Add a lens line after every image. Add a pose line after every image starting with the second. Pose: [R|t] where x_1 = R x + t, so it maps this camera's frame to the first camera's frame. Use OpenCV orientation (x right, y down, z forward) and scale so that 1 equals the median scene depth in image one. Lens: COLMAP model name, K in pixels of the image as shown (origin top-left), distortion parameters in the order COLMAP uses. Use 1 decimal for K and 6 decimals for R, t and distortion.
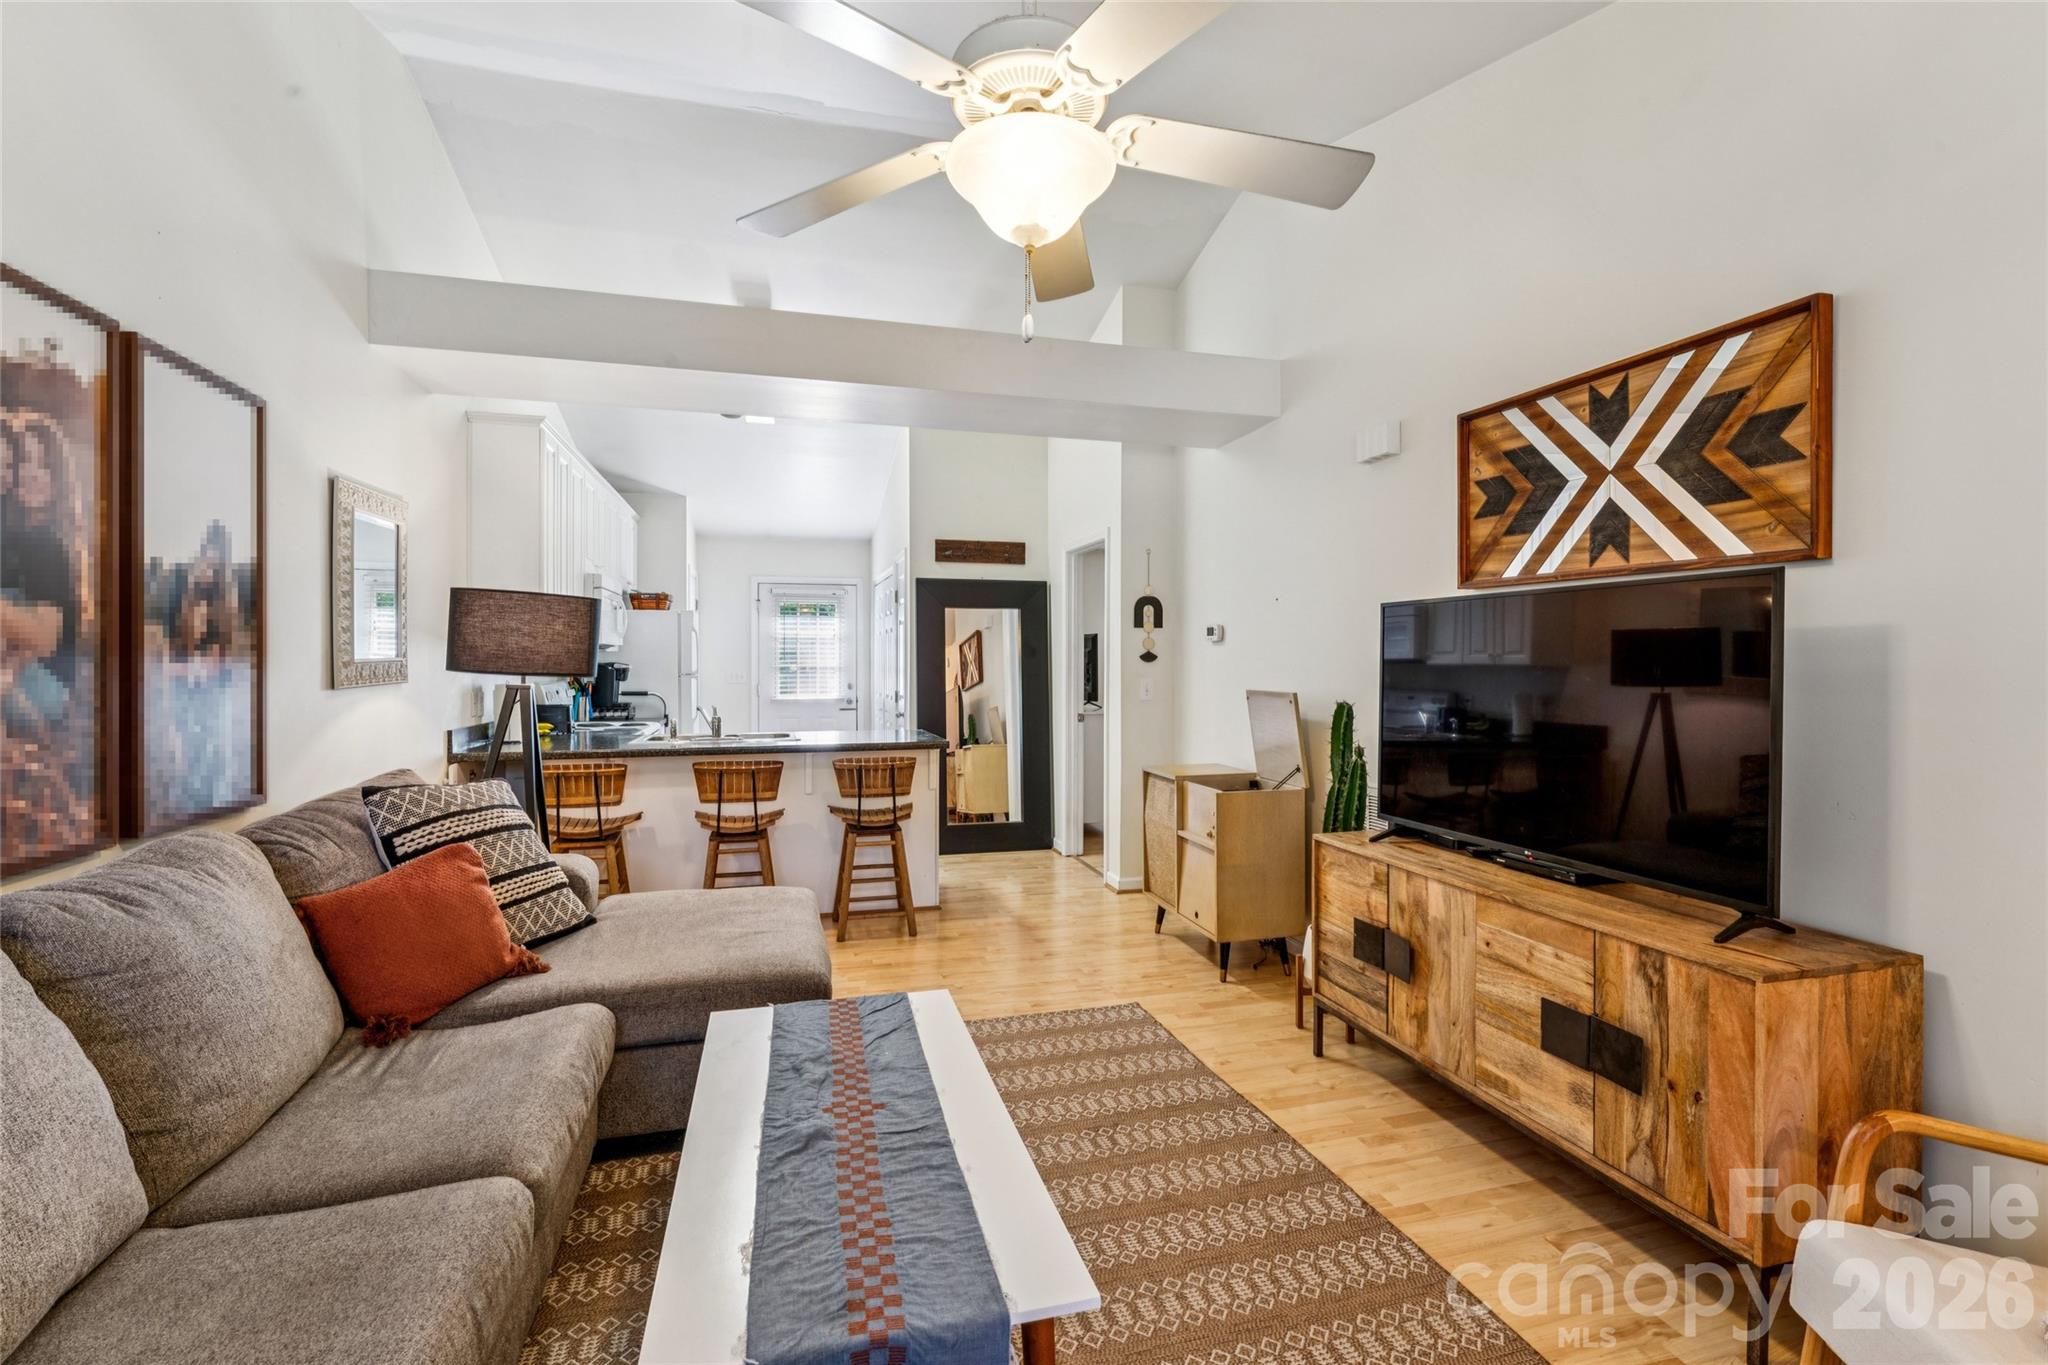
lens RADIAL K [[915.4, 0, 1007.8], [0, 915.4, 665.7], [0, 0, 1]] dist [-0.003642, 0.001144]
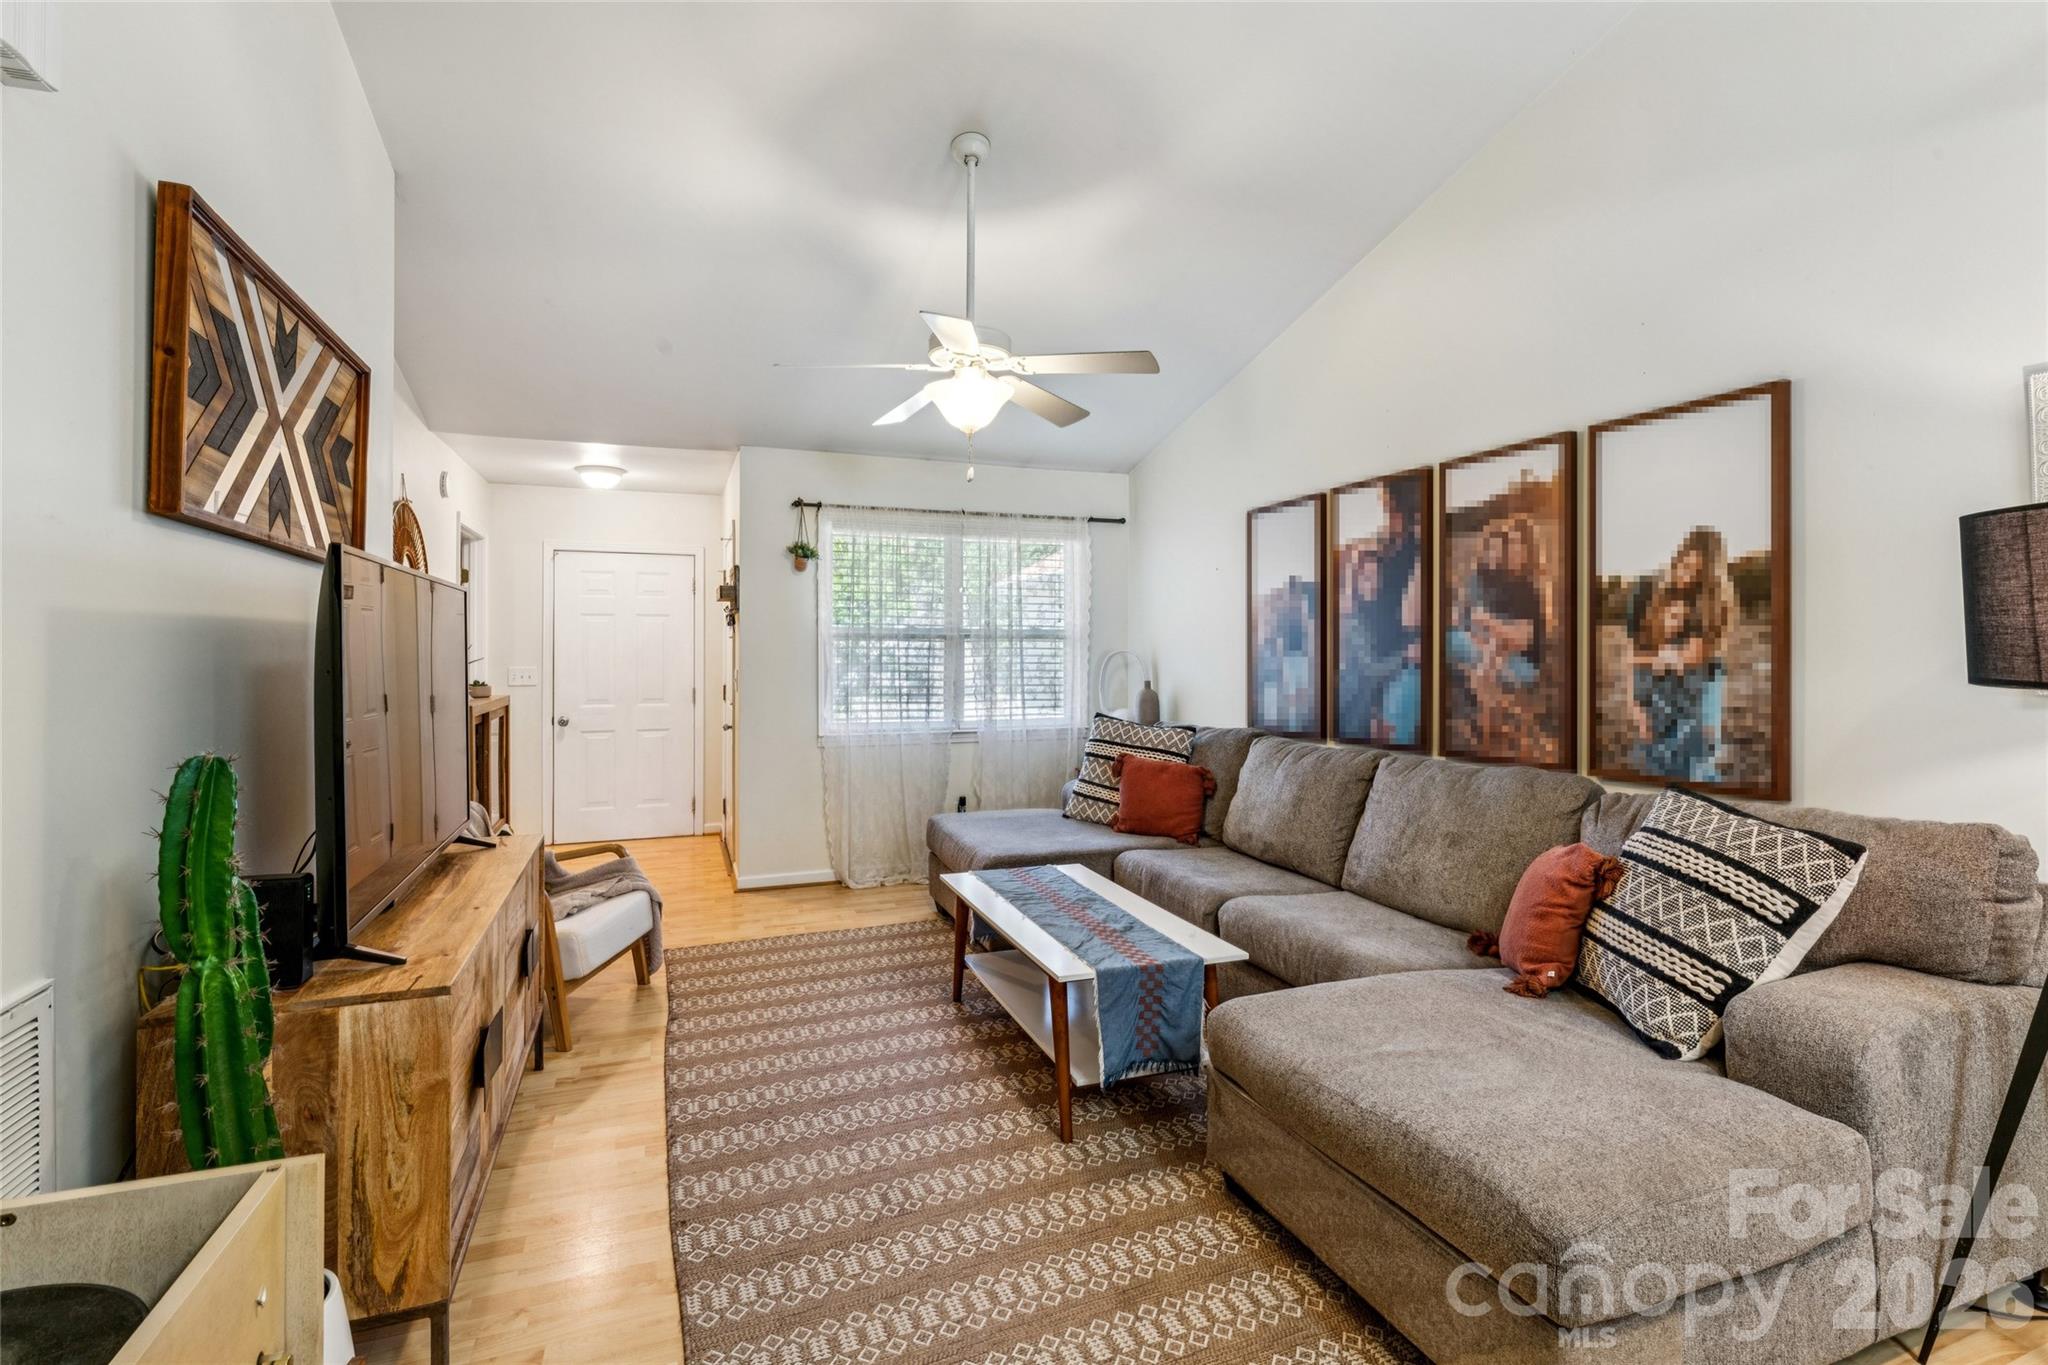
lens RADIAL K [[915.4, 0, 1023.1], [0, 915.4, 645.2], [0, 0, 1]] dist [-0.003642, 0.001144]
pose [[-0.993204, -0.001954, -0.116373, 0.067399], [-0.001618, 0.999994, -0.002977, -0.006820], [0.116378, -0.002768, -0.993201, 1.461887]]
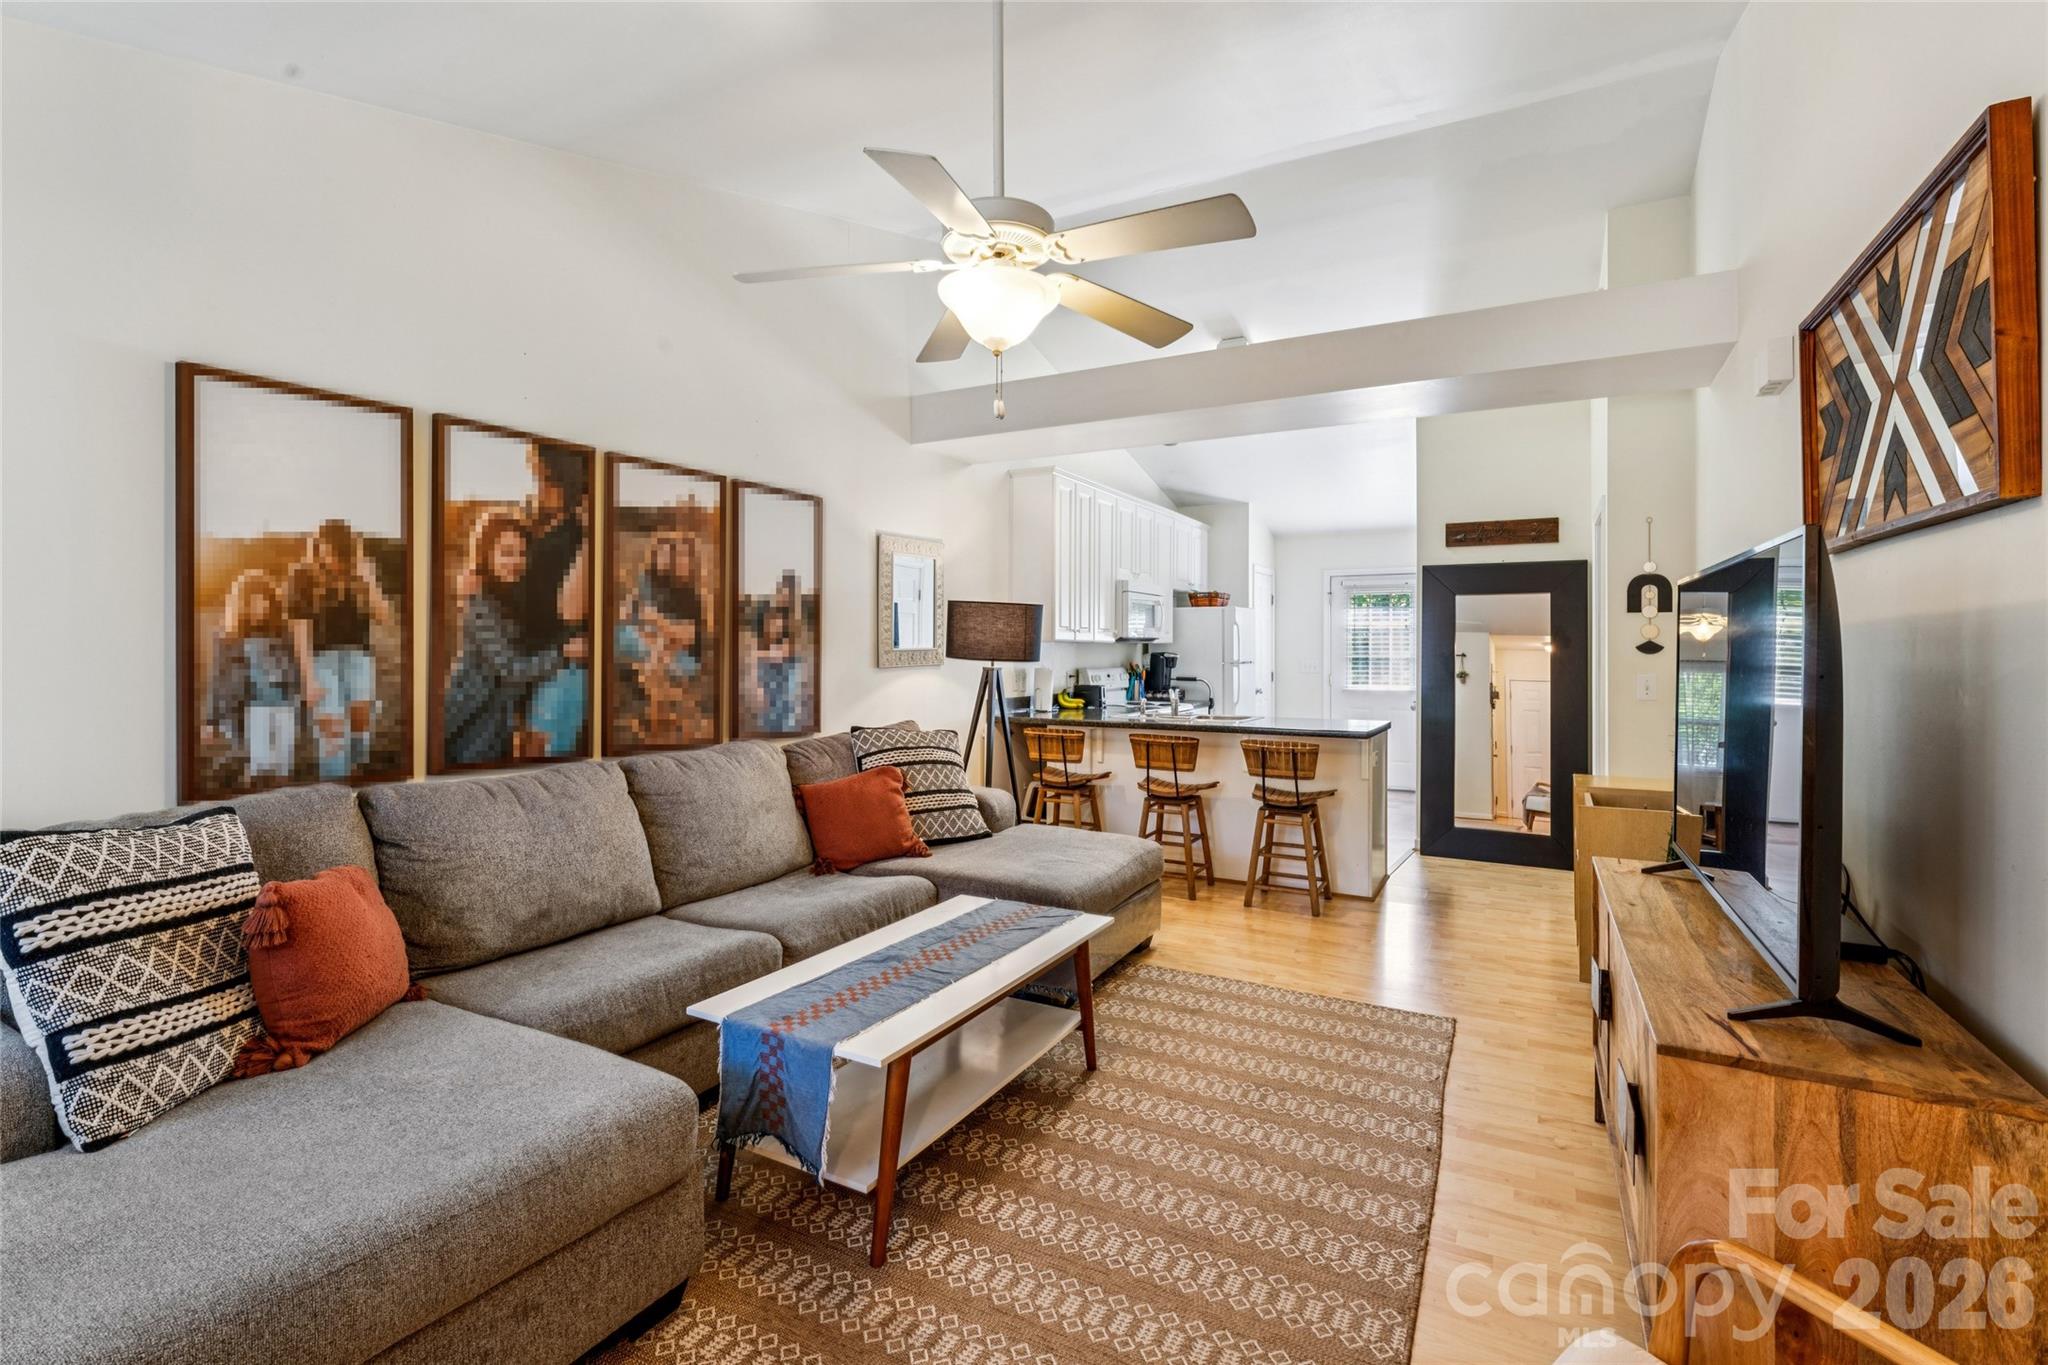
lens RADIAL K [[915.4, 0, 1014.4], [0, 915.4, 643.7], [0, 0, 1]] dist [-0.003642, 0.001144]
pose [[0.718493, -0.002673, -0.695529, 0.506676], [-0.007158, 0.999911, -0.011238, 0.000341], [0.695497, 0.013053, 0.718410, 0.013958]]
